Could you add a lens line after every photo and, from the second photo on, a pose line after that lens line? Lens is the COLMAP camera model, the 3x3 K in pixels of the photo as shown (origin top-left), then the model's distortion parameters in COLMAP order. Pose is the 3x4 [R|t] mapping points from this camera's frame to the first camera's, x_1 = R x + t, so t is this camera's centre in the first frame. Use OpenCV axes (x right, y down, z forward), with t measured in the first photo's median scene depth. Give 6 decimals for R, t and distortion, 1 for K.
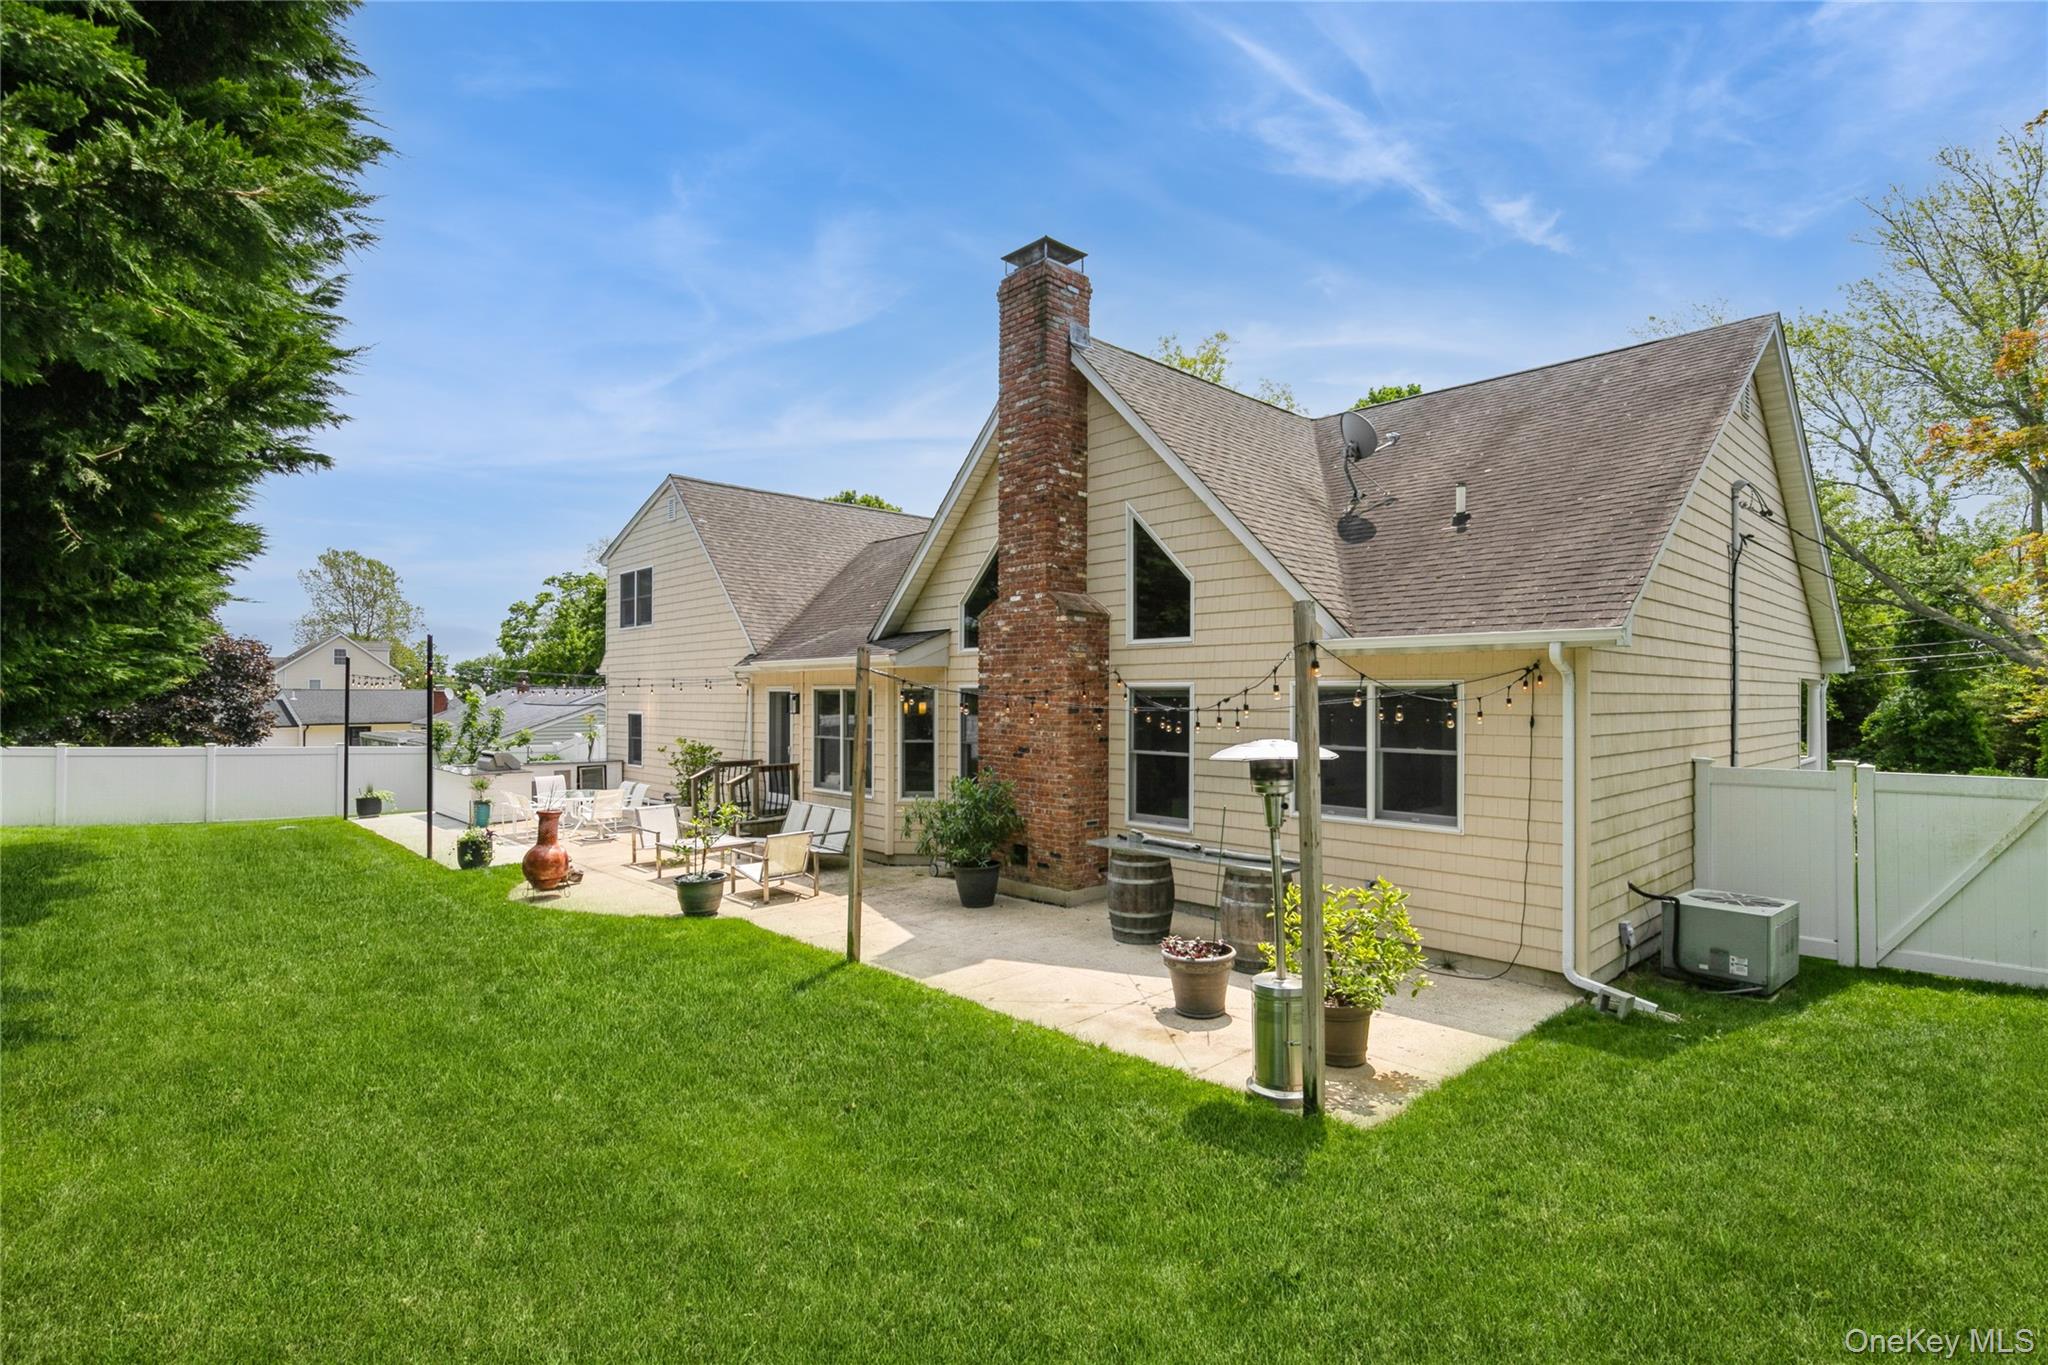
lens RADIAL K [[973.9, 0, 1024.0], [0, 973.9, 682.5], [0, 0, 1]] dist [0.001589, 0.000174]
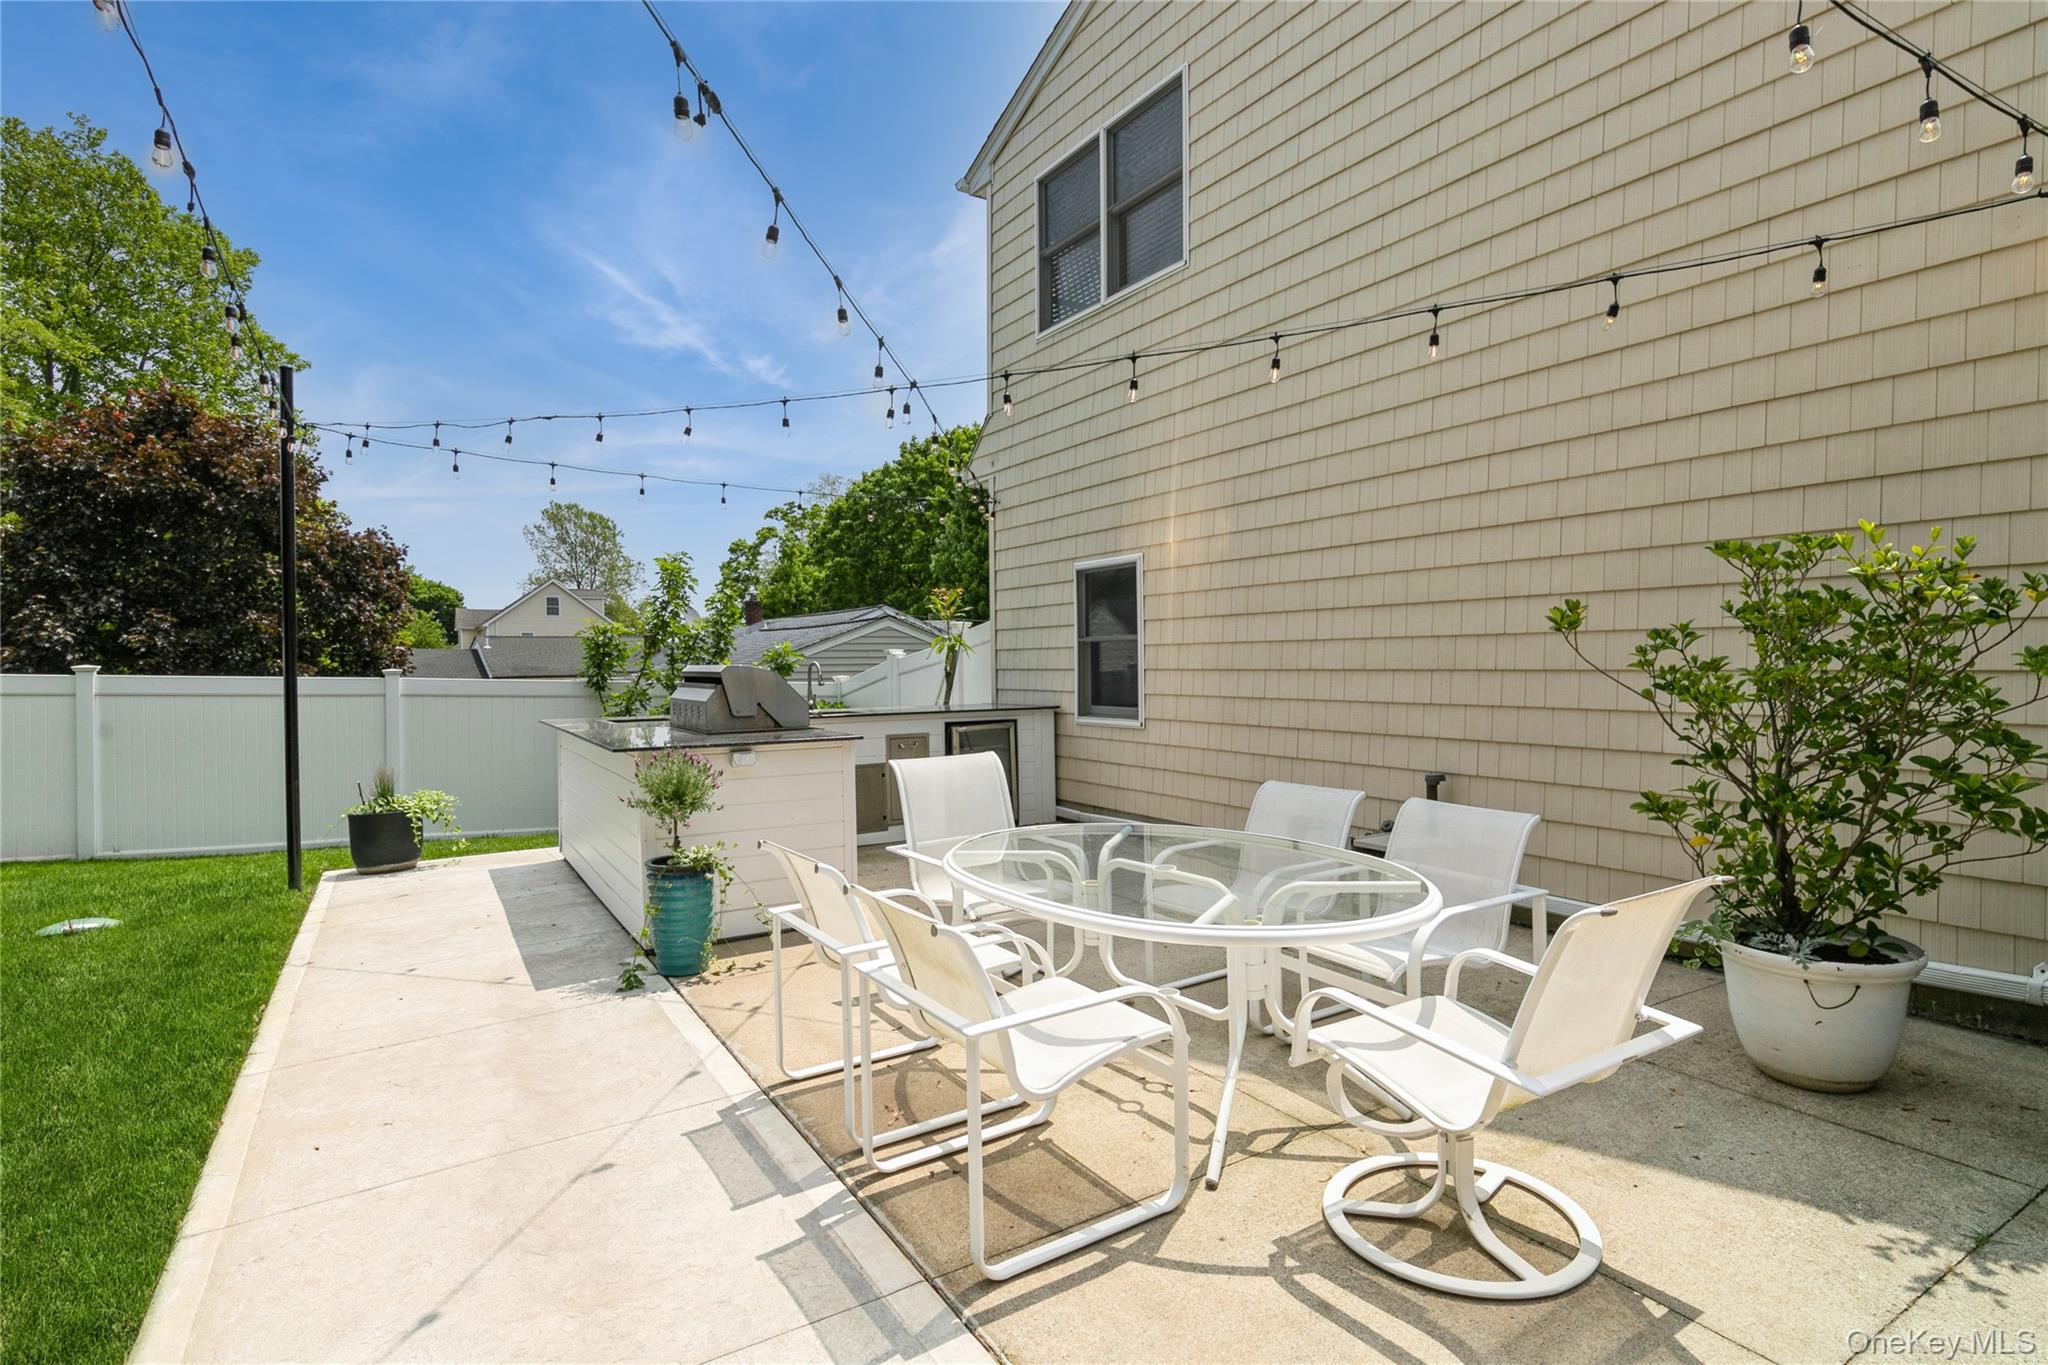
lens RADIAL K [[1054.2, 0, 1024.0], [0, 1054.2, 682.5], [0, 0, 1]] dist [0.000593, 0.000334]
pose [[0.977333, -0.006269, -0.211614, -0.078651], [0.013957, 0.999295, 0.034854, 0.013278], [0.211246, -0.037017, 0.976732, 0.143895]]
